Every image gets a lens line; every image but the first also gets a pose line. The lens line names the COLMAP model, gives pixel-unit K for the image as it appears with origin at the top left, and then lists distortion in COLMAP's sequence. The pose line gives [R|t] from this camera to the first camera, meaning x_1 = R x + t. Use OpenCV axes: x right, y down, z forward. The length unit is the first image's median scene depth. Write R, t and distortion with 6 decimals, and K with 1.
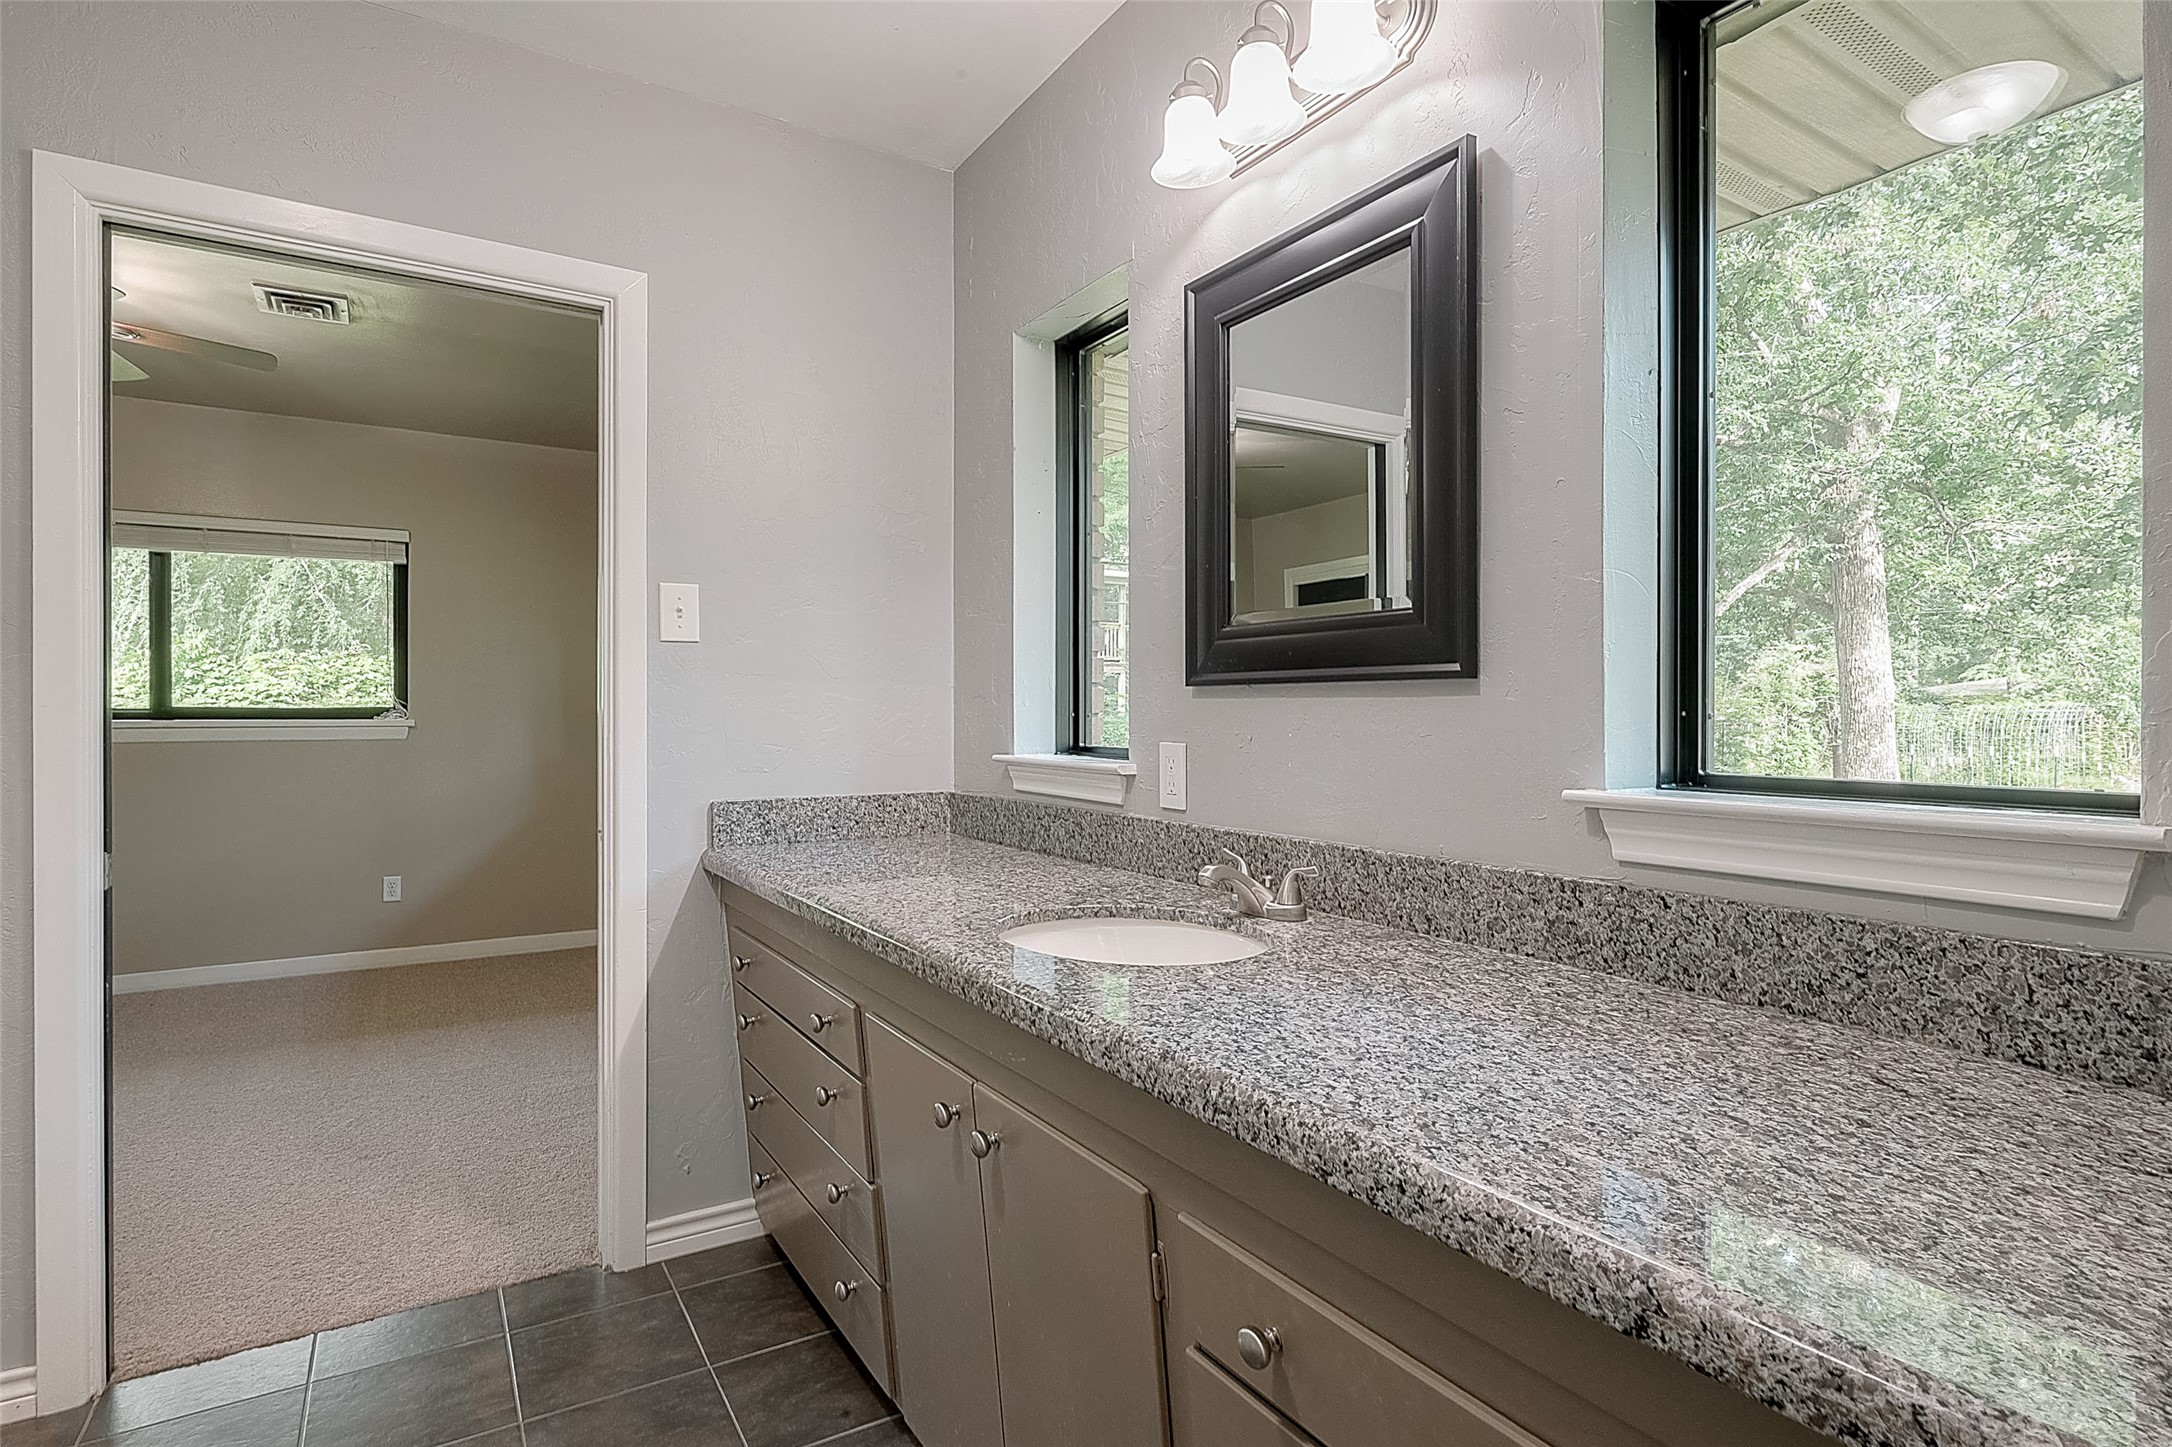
lens RADIAL K [[1072.0, 0, 1086.0], [0, 1072.0, 723.5], [0, 0, 1]] dist [-0.000669, -0.000049]
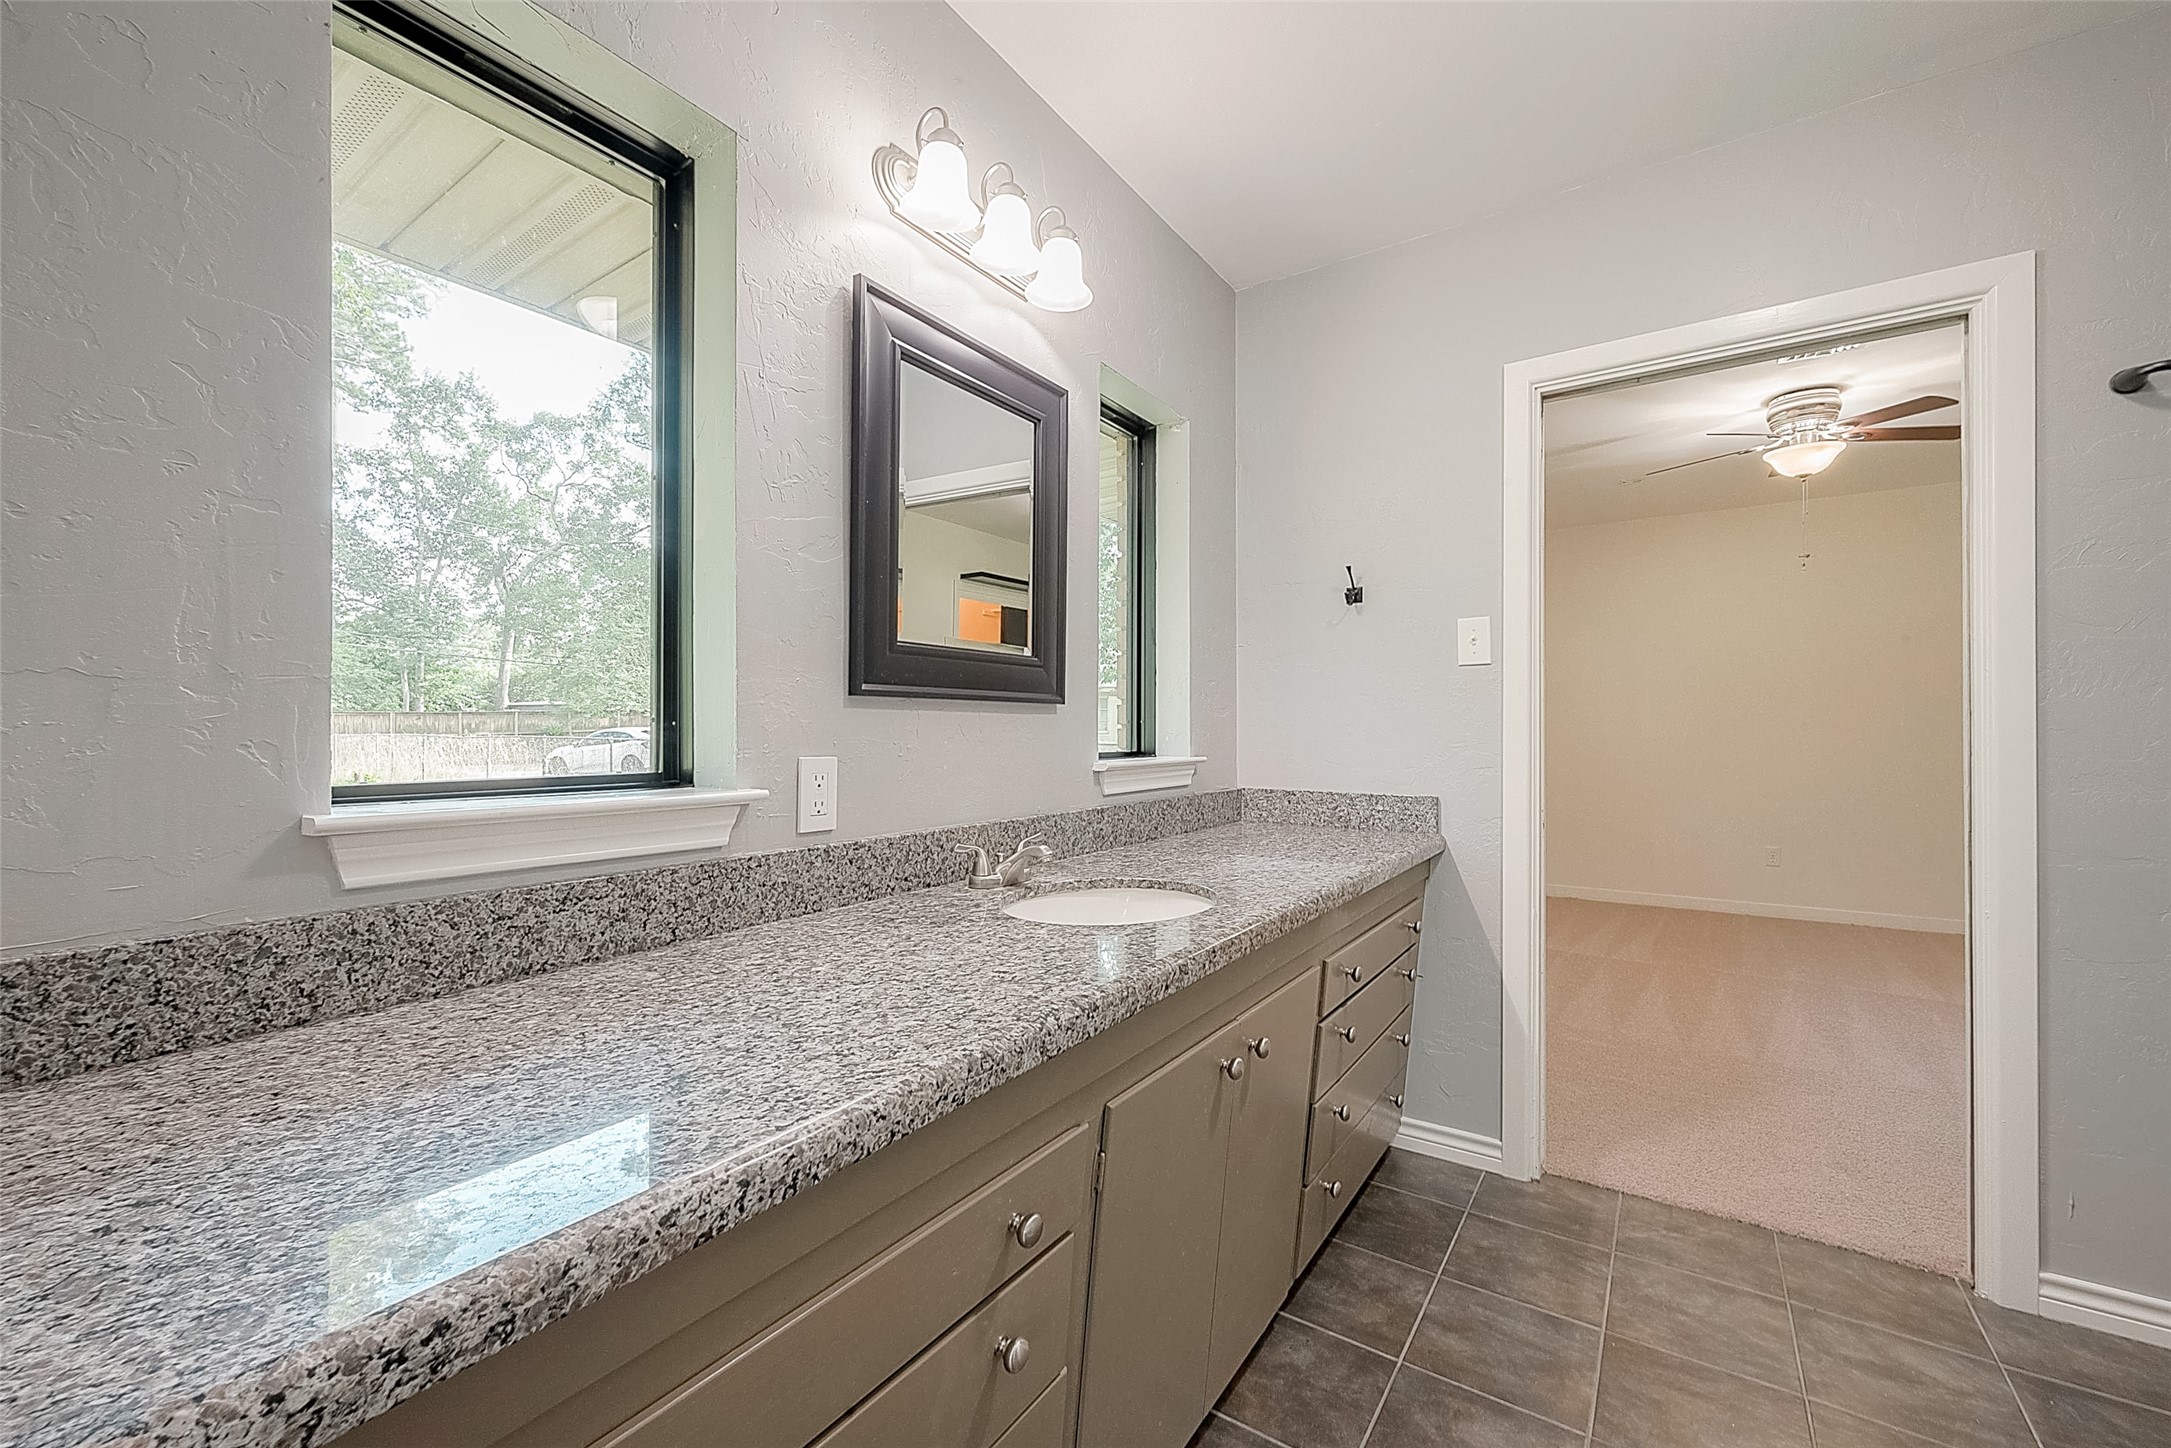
lens RADIAL K [[869.9, 0, 1085.5], [0, 869.9, 724.0], [0, 0, 1]] dist [0.000444, 0.000103]
pose [[-0.386993, 0.002704, 0.922079, -0.840220], [0.009318, 0.999956, 0.000979, -0.009798], [-0.922036, 0.008971, -0.387001, 1.347677]]
